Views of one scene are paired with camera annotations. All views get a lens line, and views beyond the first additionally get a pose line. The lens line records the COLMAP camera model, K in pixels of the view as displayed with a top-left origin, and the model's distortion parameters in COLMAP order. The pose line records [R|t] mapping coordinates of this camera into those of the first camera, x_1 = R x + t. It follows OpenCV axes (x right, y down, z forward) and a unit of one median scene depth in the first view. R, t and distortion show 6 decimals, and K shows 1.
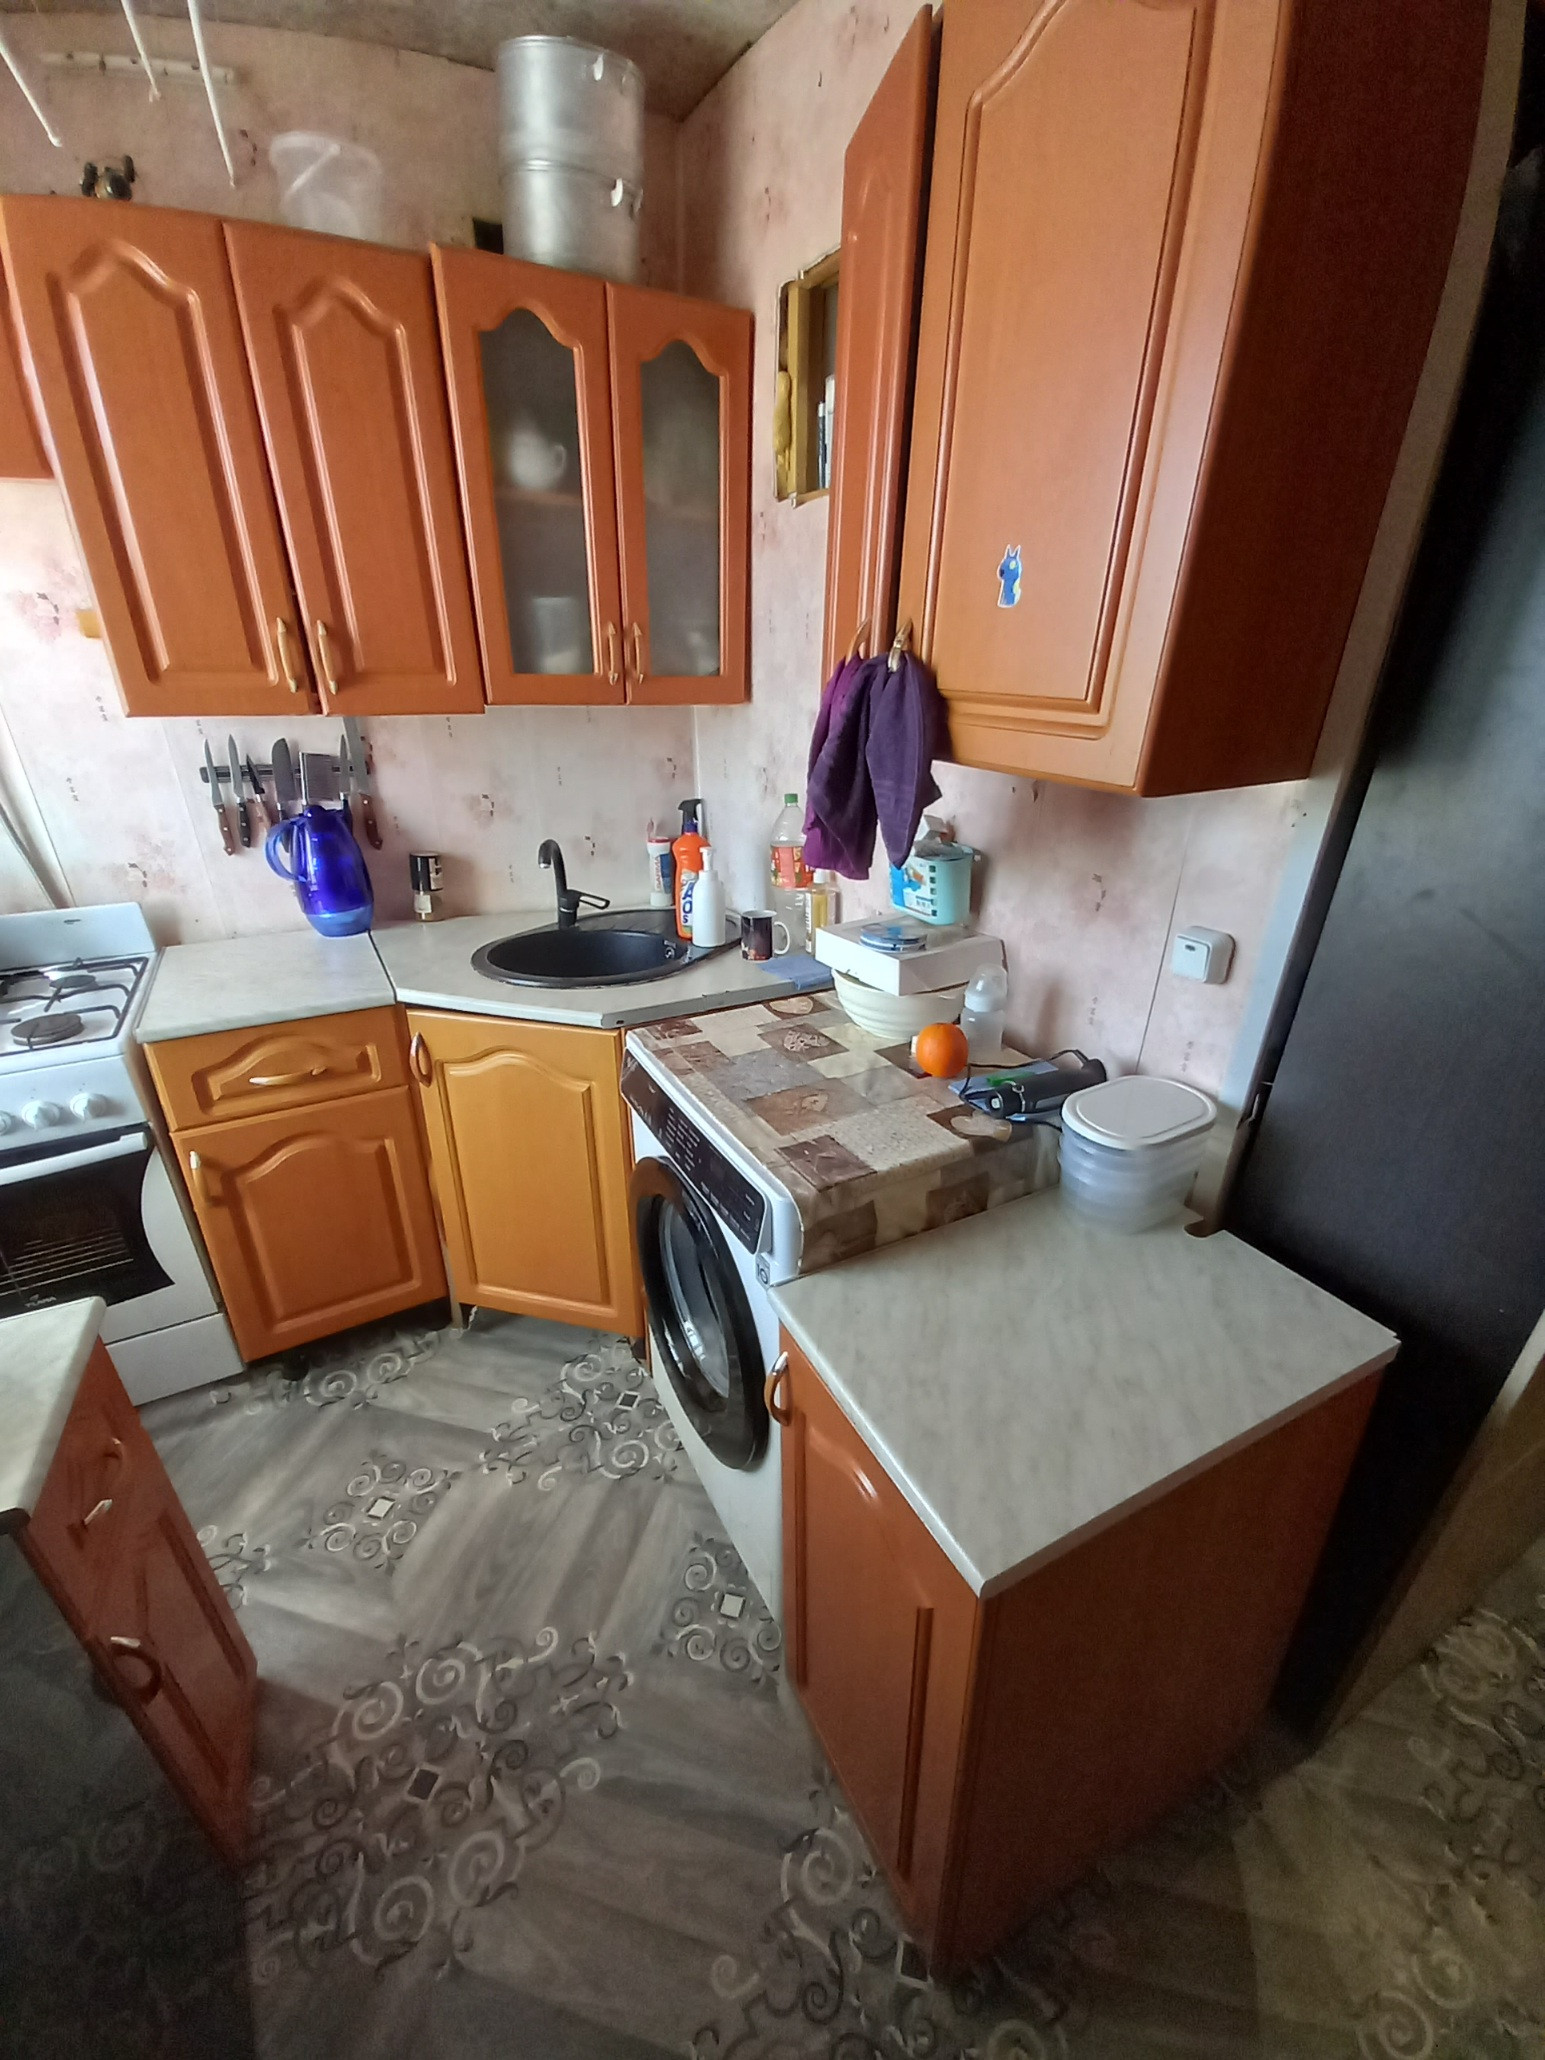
lens RADIAL K [[823.4, 0, 788.5], [0, 823.4, 1036.4], [0, 0, 1]] dist [0.013408, -0.005080]
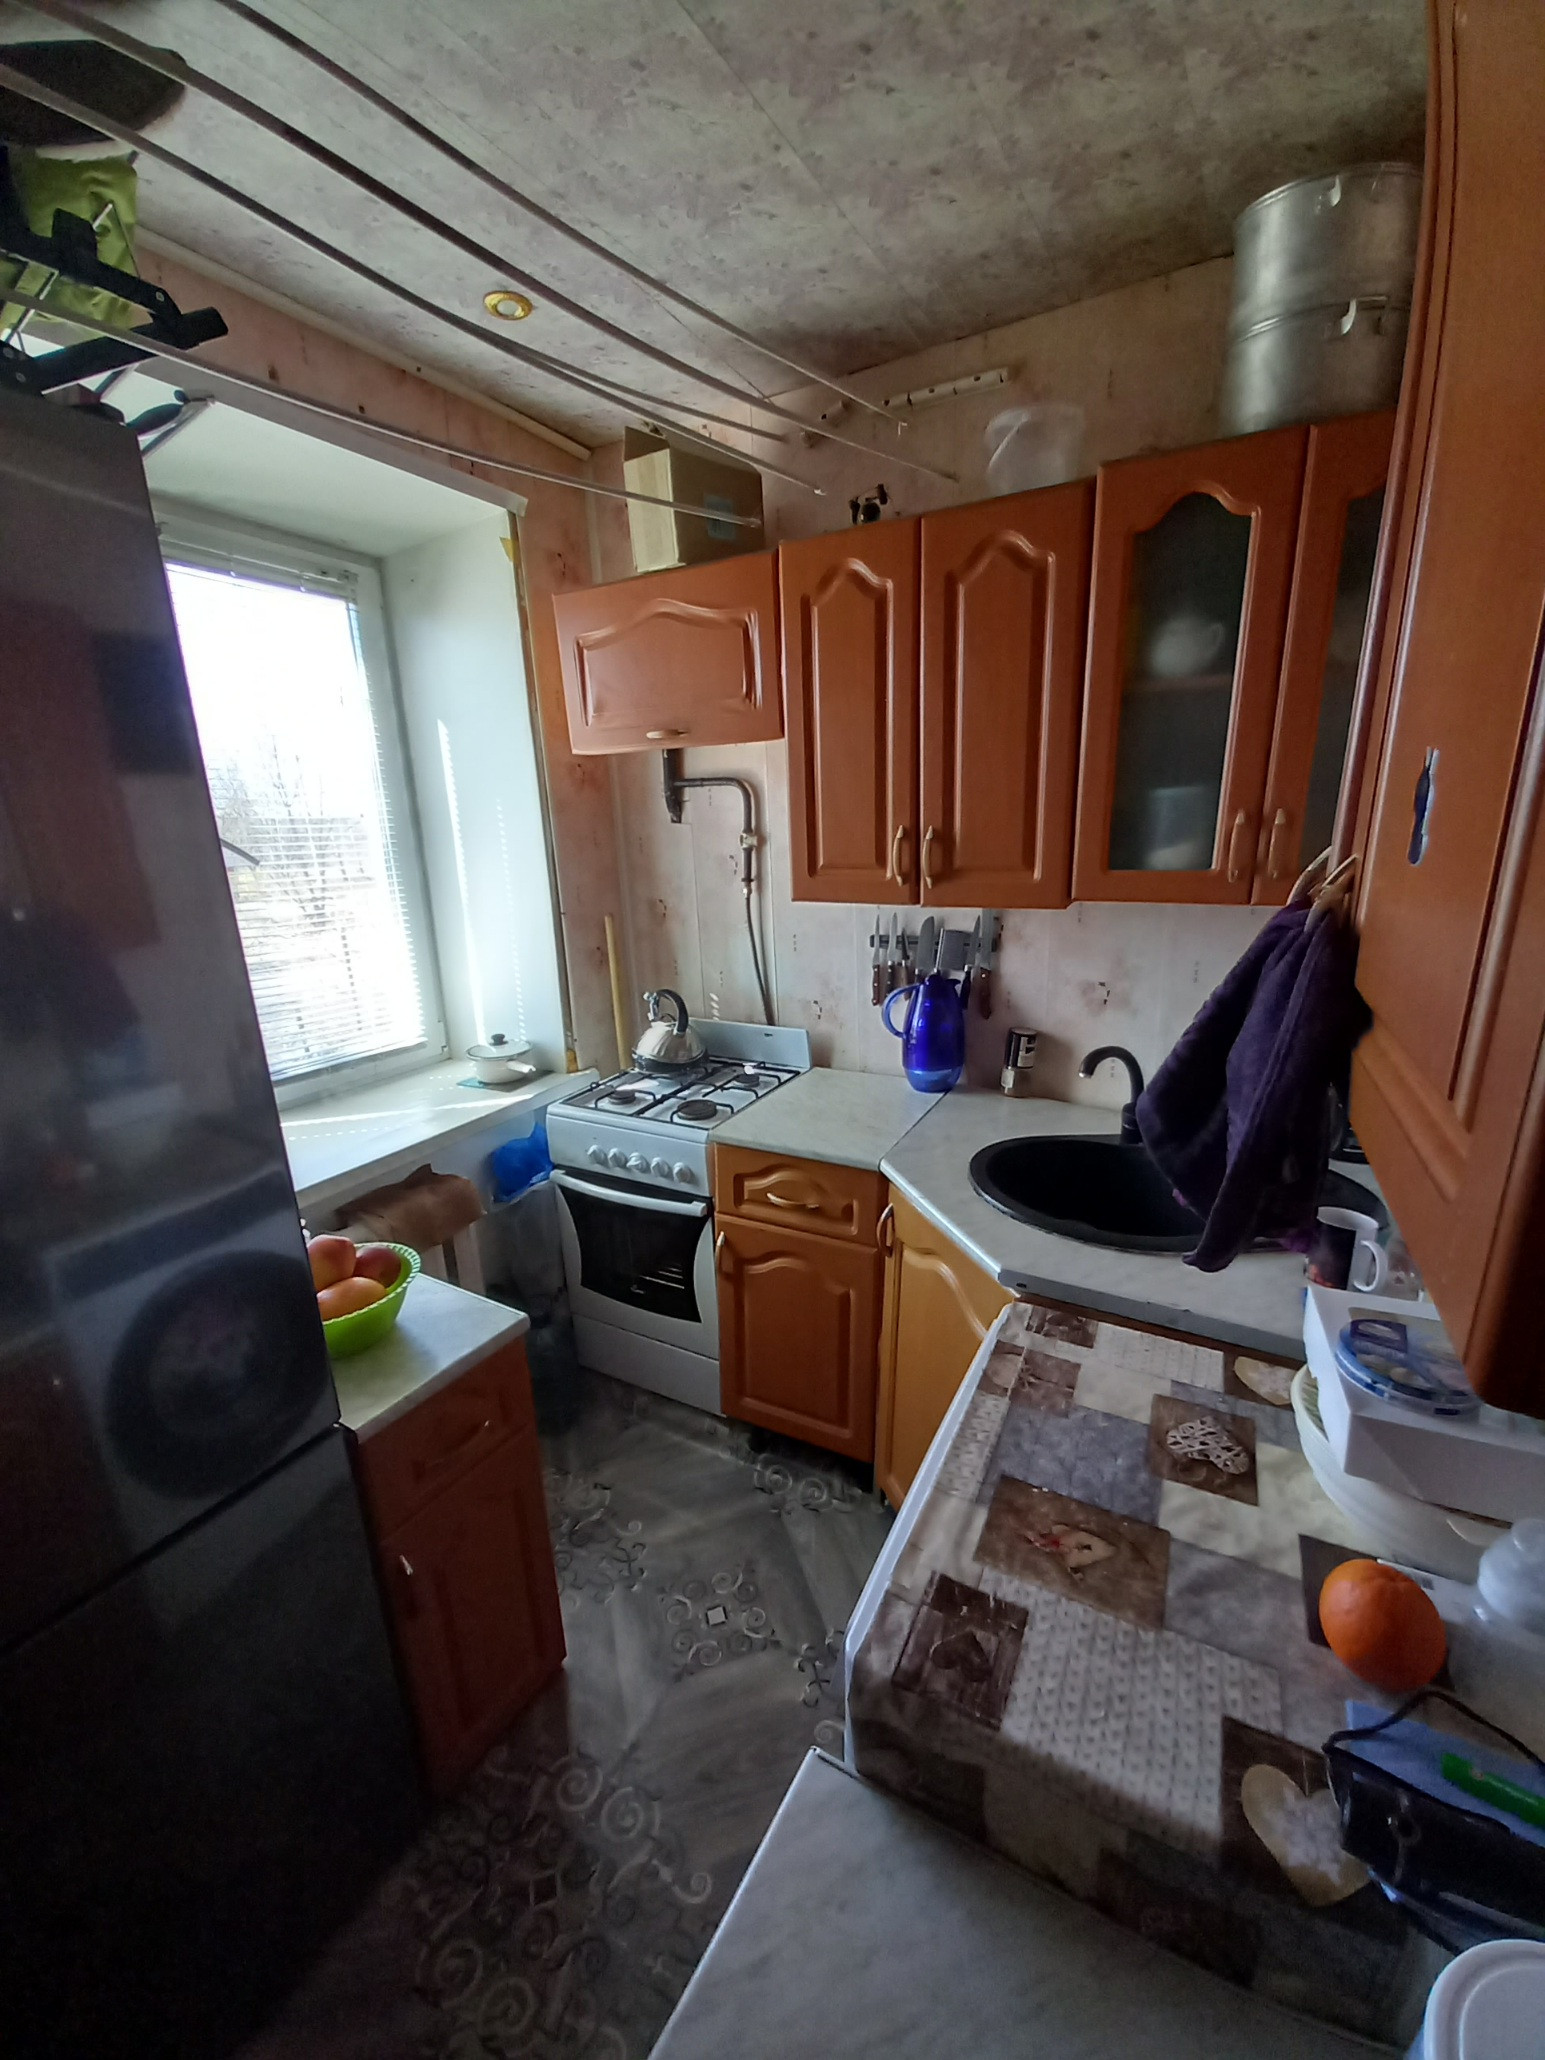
lens RADIAL K [[823.4, 0, 776.2], [0, 823.4, 1039.5], [0, 0, 1]] dist [0.013408, -0.005080]
pose [[0.536215, 0.198668, -0.820368, 0.272096], [-0.315000, 0.948791, 0.023875, -0.180780], [0.783101, 0.245614, 0.571337, 0.259598]]
